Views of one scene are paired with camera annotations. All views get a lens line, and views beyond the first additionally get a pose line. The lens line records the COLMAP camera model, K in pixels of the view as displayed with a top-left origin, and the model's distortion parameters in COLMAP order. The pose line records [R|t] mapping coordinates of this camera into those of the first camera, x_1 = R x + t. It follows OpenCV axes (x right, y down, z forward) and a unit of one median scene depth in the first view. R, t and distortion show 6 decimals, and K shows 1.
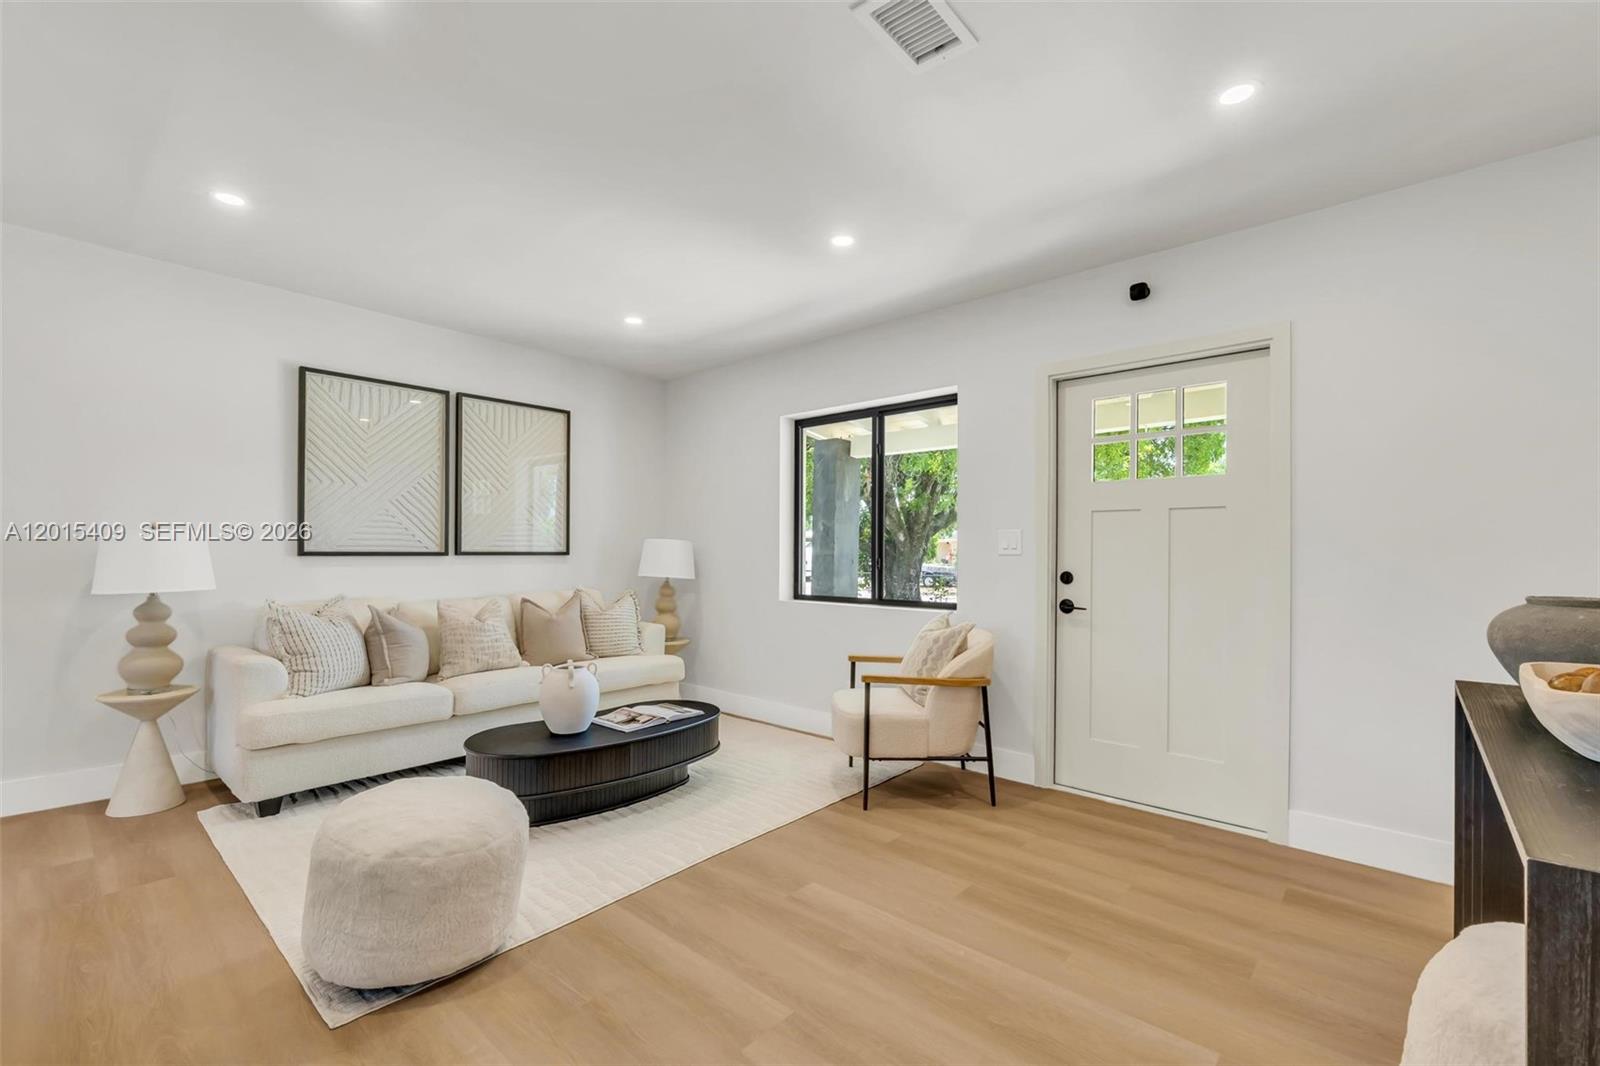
lens RADIAL K [[686.8, 0, 800.7], [0, 686.8, 552.8], [0, 0, 1]] dist [-0.002386, 0.000046]
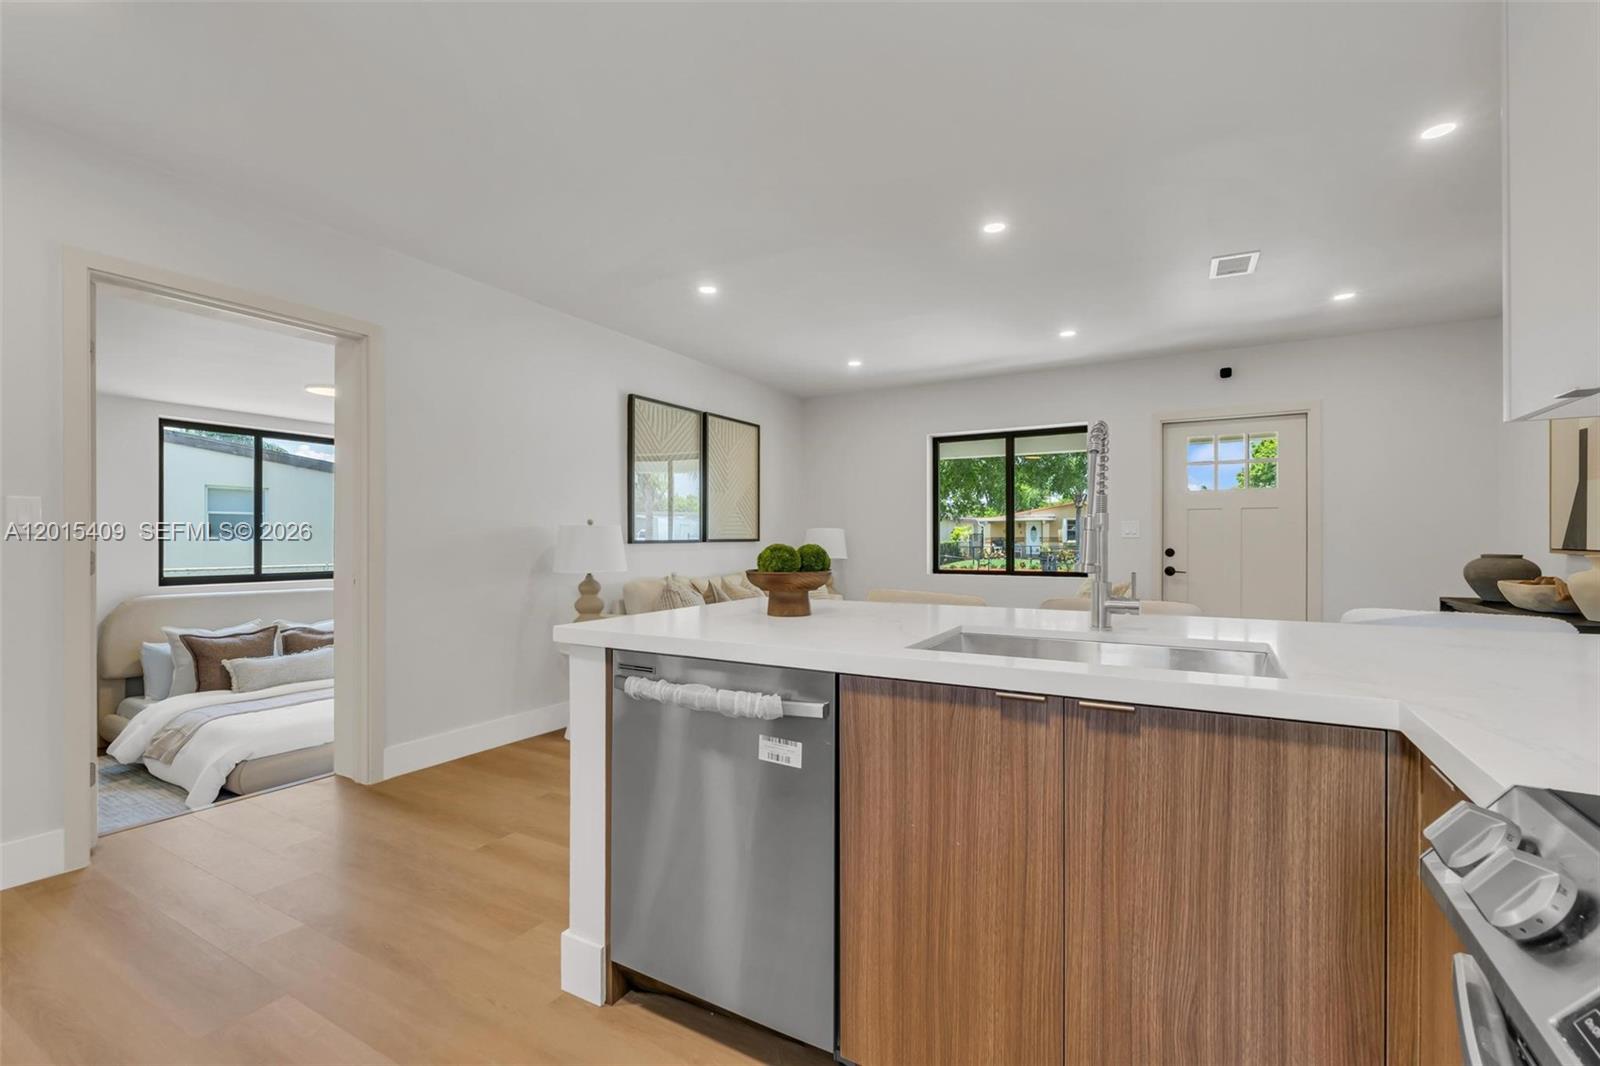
lens RADIAL K [[696.1, 0, 803.8], [0, 696.1, 541.8], [0, 0, 1]] dist [-0.002207, -0.000057]
pose [[0.977601, -0.009611, 0.210247, -0.732831], [0.008303, 0.999940, 0.007100, -0.005802], [-0.210302, -0.005195, 0.977623, -0.348380]]
